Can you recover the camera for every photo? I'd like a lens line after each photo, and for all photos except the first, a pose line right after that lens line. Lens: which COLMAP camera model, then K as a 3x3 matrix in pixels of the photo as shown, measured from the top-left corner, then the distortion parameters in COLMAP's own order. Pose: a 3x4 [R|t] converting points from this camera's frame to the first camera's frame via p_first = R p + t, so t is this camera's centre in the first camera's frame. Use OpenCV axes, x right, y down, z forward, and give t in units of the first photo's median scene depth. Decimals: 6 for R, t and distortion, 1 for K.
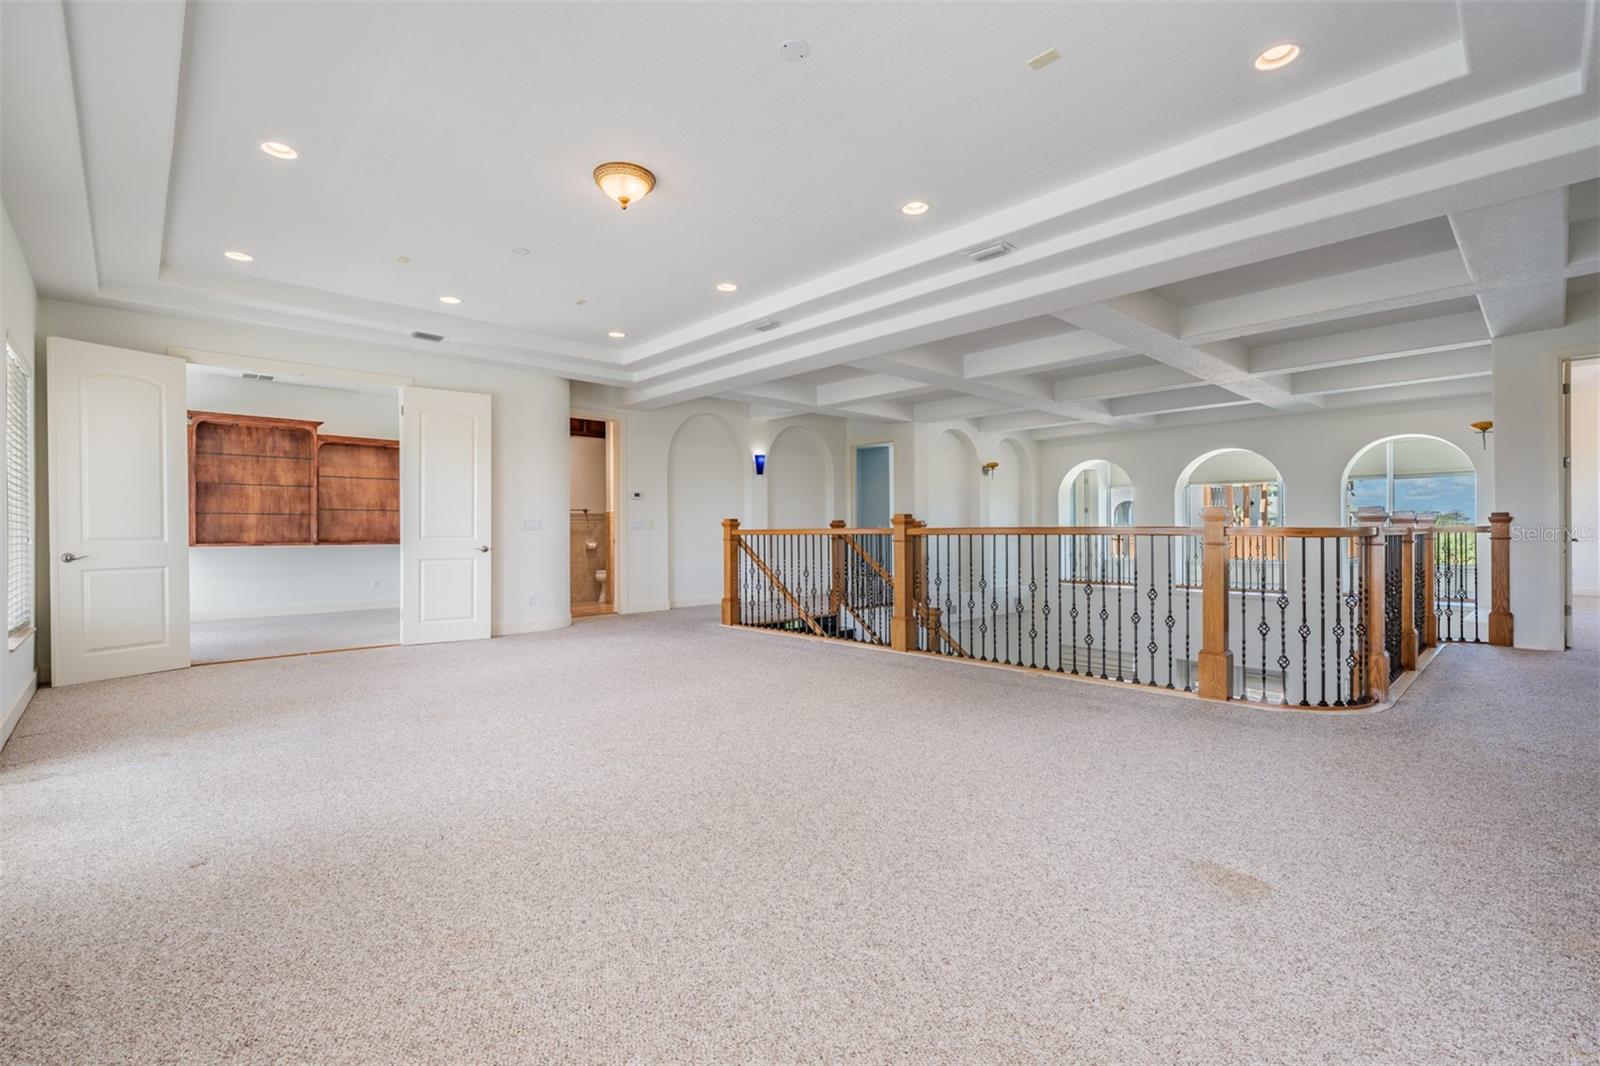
lens RADIAL K [[703.3, 0, 796.6], [0, 703.3, 530.1], [0, 0, 1]] dist [0.002298, -0.000597]
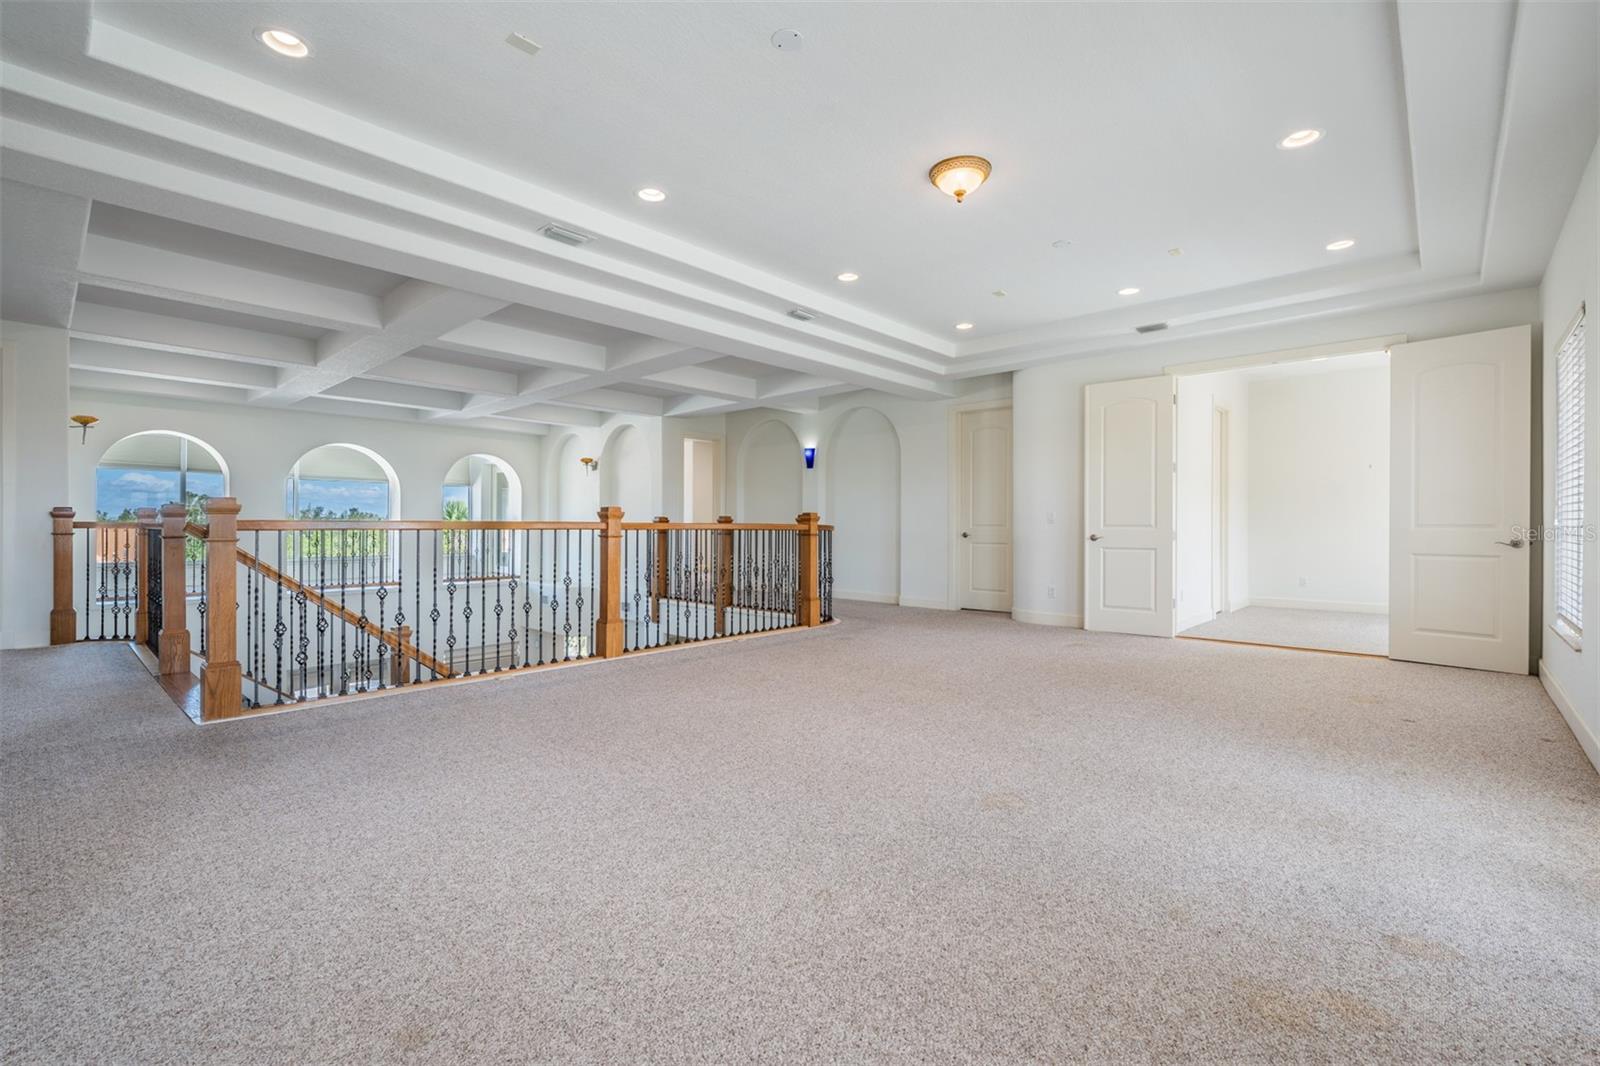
lens RADIAL K [[703.3, 0, 793.1], [0, 703.3, 526.1], [0, 0, 1]] dist [0.002298, -0.000597]
pose [[-0.070174, 0.004329, 0.997525, -0.599363], [-0.002691, 0.999986, -0.004529, 0.004099], [-0.997531, -0.003003, -0.070162, 0.639735]]
